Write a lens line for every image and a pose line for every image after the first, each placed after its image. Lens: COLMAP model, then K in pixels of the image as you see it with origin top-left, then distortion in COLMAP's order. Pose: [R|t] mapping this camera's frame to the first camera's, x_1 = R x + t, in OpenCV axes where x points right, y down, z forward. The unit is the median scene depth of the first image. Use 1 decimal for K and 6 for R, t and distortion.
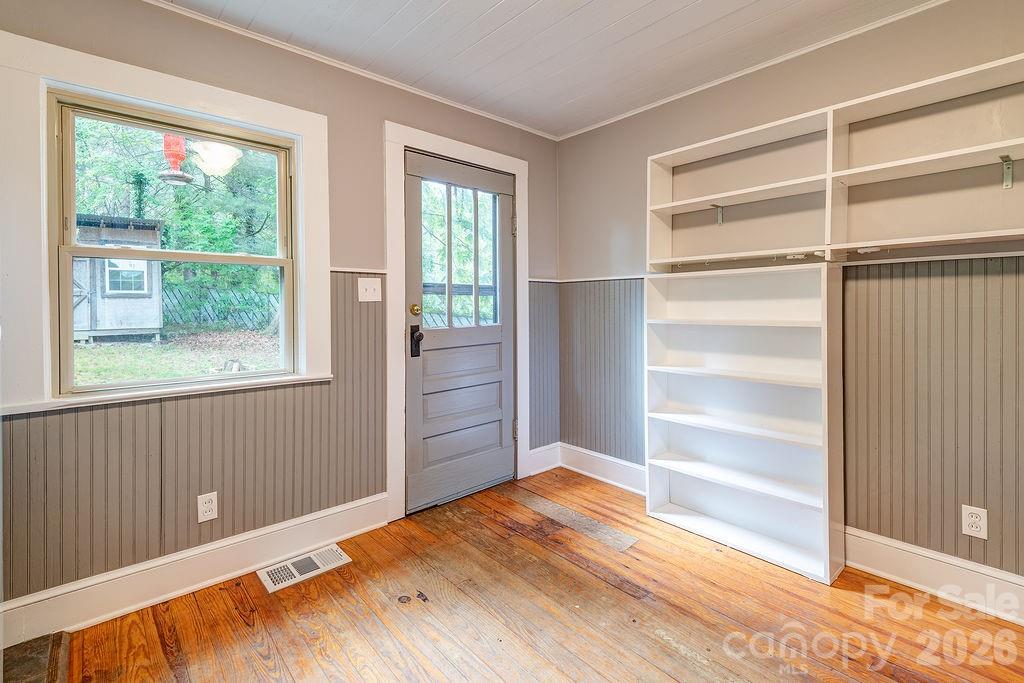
lens RADIAL K [[471.9, 0, 512.0], [0, 471.9, 304.0], [0, 0, 1]] dist [0.005200, -0.004029]
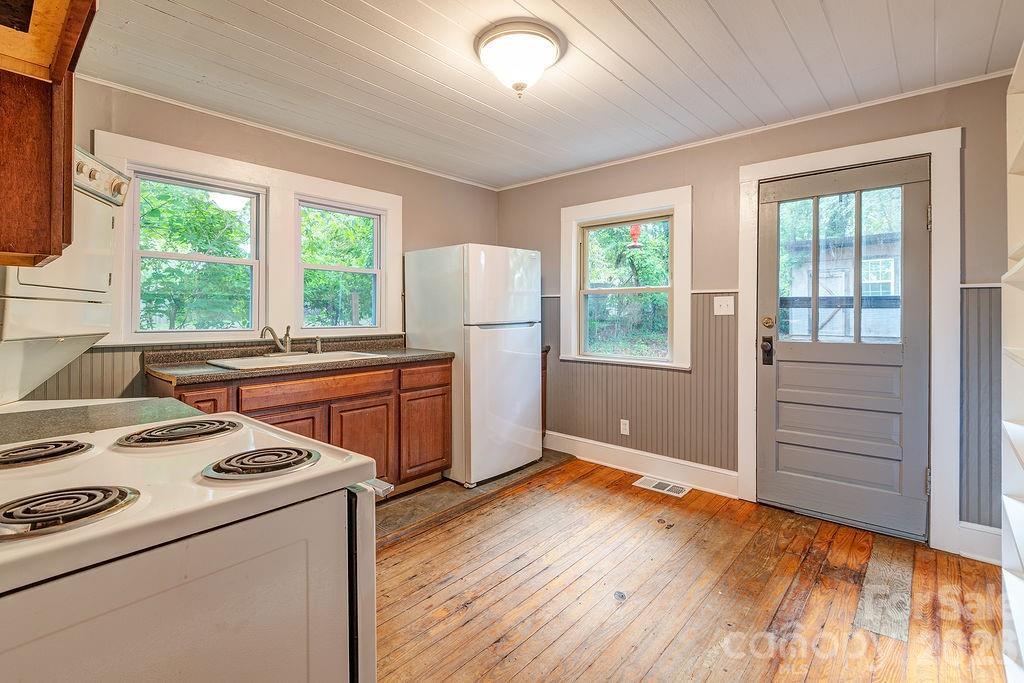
lens RADIAL K [[471.9, 0, 522.3], [0, 471.9, 314.7], [0, 0, 1]] dist [0.005200, -0.004029]
pose [[0.118912, 0.001976, -0.992903, 0.916959], [-0.012205, 0.999925, 0.000528, -0.000239], [0.992830, 0.012056, 0.118927, 0.318460]]
